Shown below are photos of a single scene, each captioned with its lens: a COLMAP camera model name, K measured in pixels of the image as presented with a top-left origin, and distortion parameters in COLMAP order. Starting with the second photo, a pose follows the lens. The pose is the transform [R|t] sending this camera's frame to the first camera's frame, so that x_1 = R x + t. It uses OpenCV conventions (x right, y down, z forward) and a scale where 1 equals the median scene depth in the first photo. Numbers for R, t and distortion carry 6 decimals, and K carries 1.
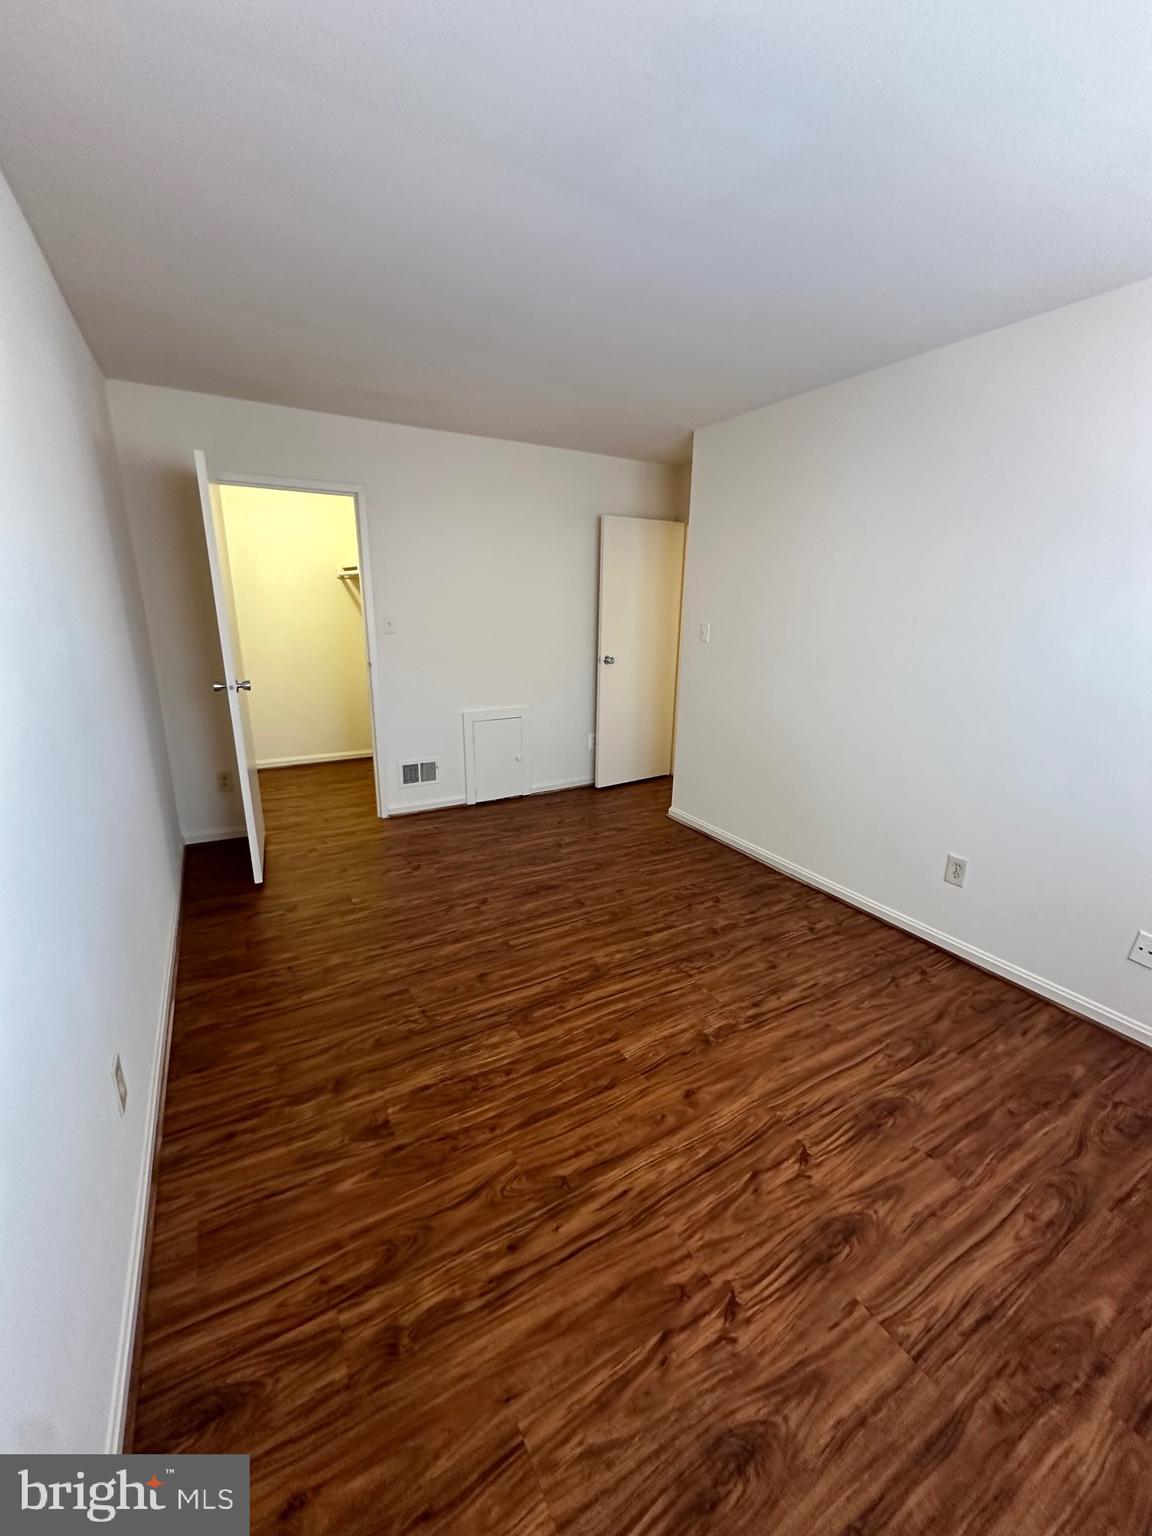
lens RADIAL K [[609.3, 0, 573.6], [0, 609.3, 761.0], [0, 0, 1]] dist [-0.002929, 0.000964]
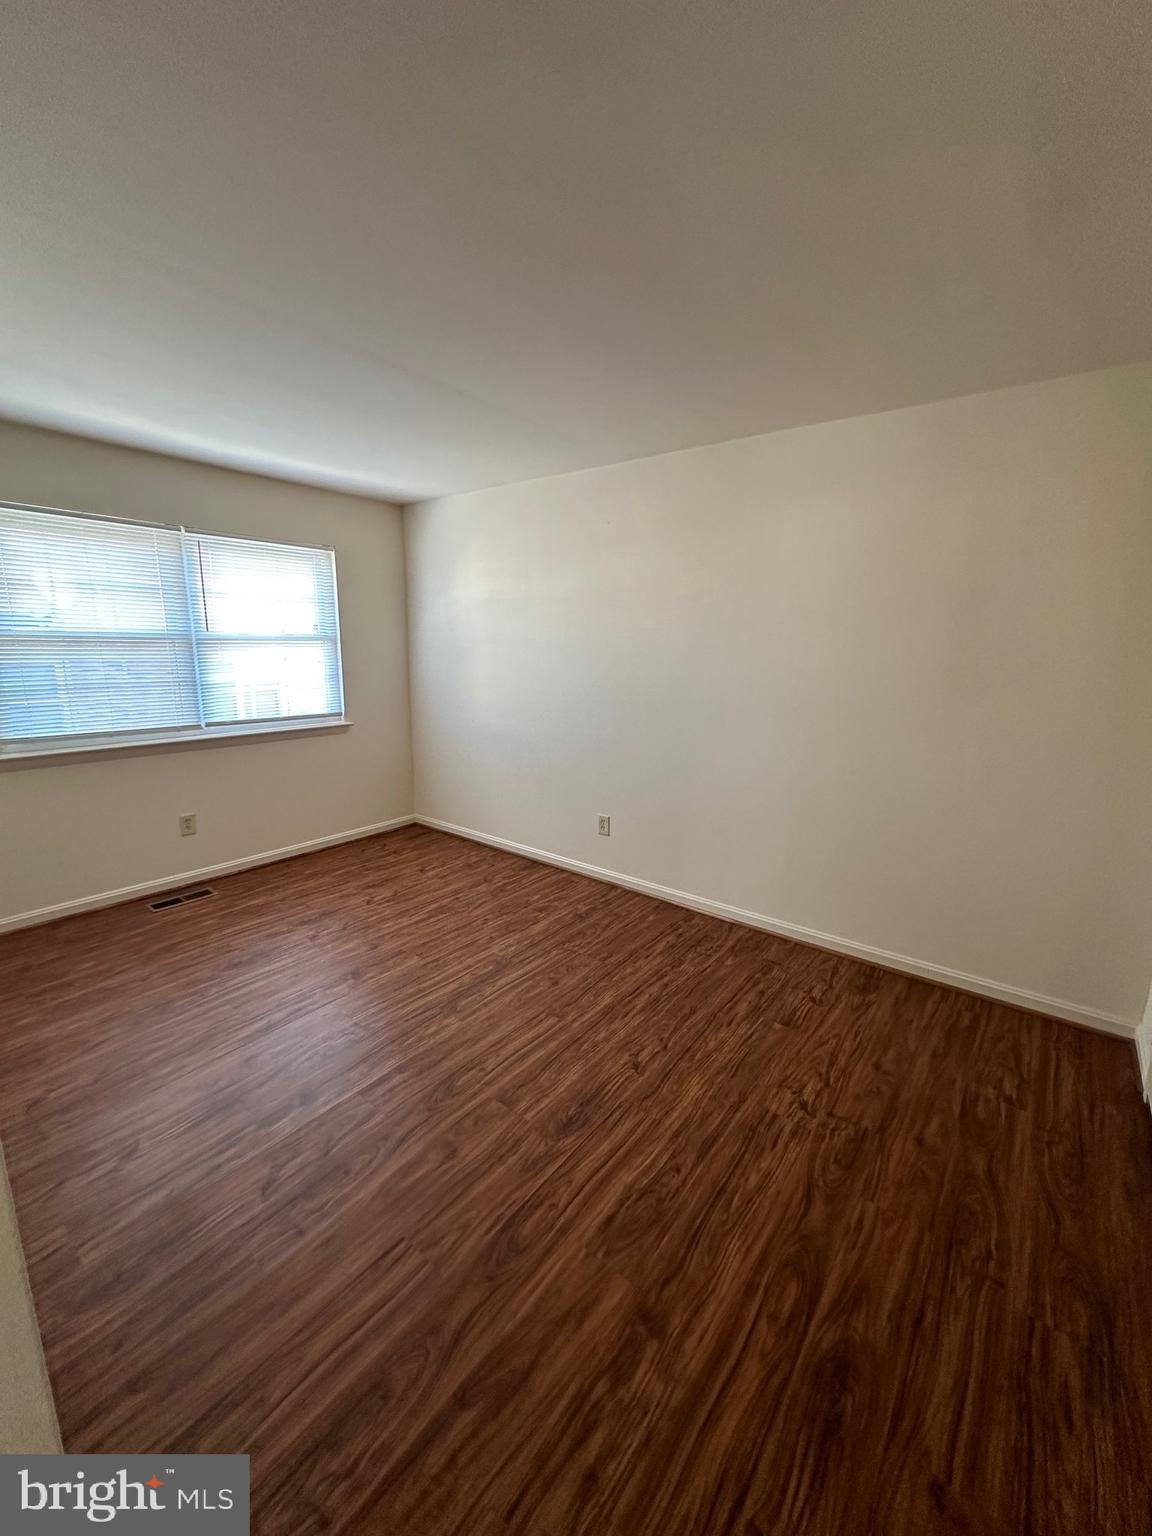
lens RADIAL K [[609.3, 0, 597.8], [0, 609.3, 816.5], [0, 0, 1]] dist [-0.002929, 0.000964]
pose [[-0.914642, 0.078697, -0.396530, 0.192828], [-0.136104, 0.863665, 0.485345, -0.453978], [0.380664, 0.497886, -0.779233, 1.710641]]
